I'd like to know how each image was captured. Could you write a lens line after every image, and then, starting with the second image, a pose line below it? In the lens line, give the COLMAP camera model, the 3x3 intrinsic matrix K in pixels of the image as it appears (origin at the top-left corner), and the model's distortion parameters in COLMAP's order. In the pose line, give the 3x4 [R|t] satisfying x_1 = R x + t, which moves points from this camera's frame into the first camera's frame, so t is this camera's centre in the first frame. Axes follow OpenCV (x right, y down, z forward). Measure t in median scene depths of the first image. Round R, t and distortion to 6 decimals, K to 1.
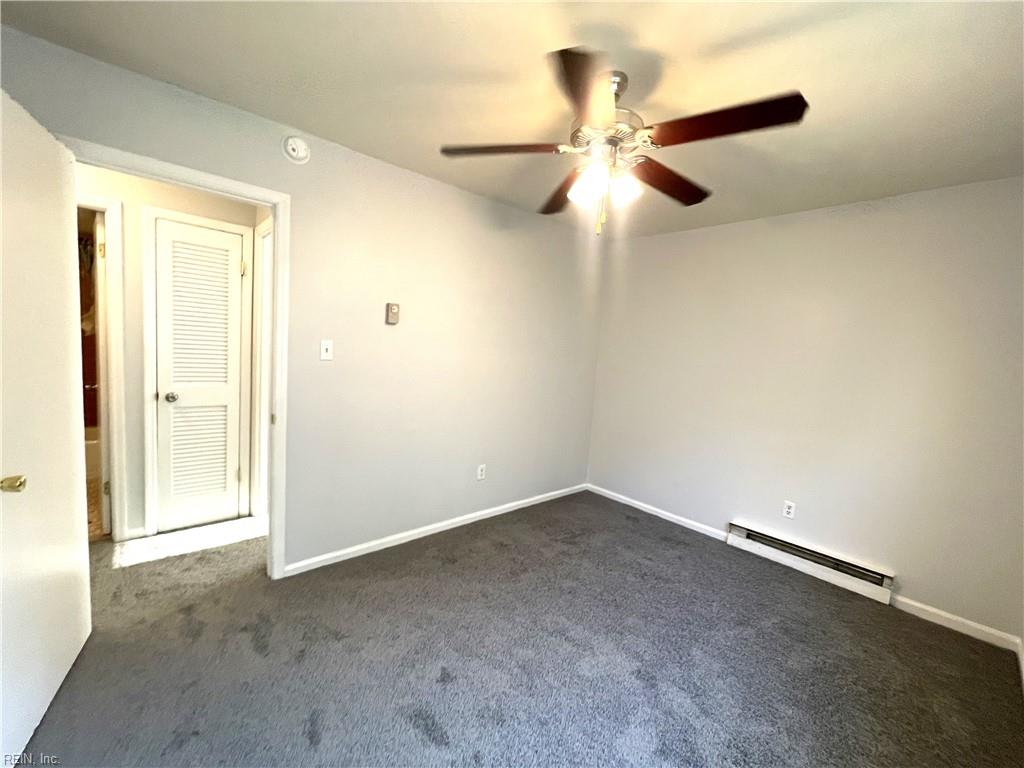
lens RADIAL K [[411.4, 0, 510.9], [0, 411.4, 384.0], [0, 0, 1]] dist [-0.000744, 0.000096]
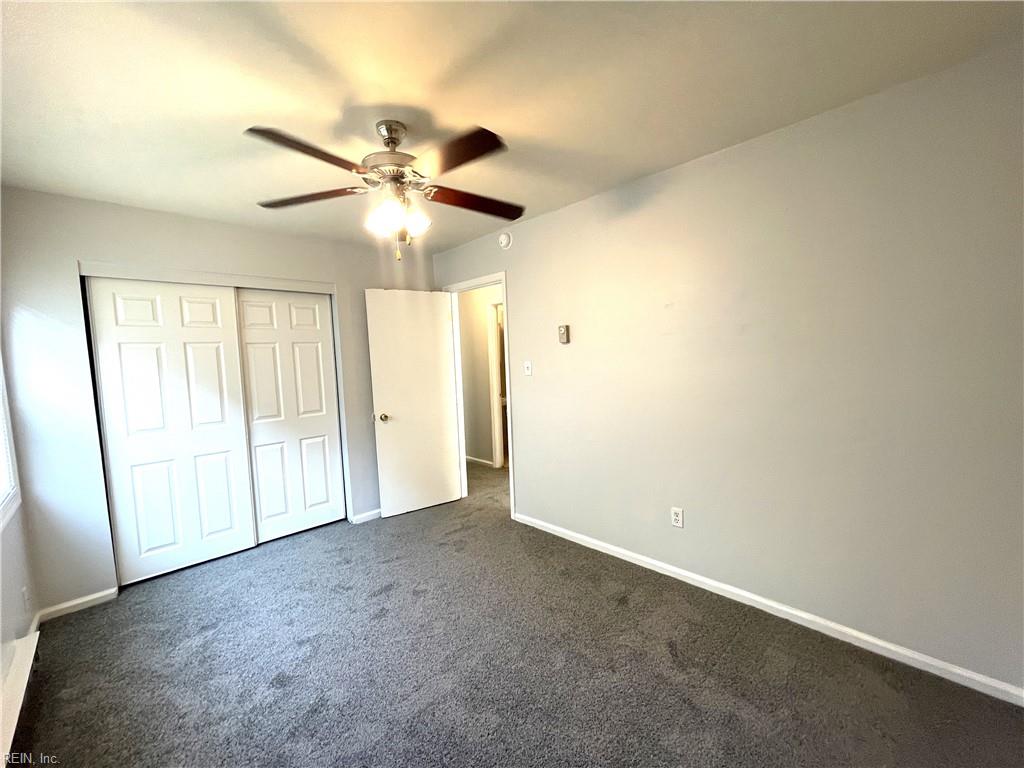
lens RADIAL K [[415.0, 0, 509.6], [0, 415.0, 383.7], [0, 0, 1]] dist [0.002590, -0.000071]
pose [[0.042040, -0.000722, -0.999116, 1.081151], [-0.051757, 0.998655, -0.002900, -0.024888], [0.997774, 0.051833, 0.041946, 1.001491]]
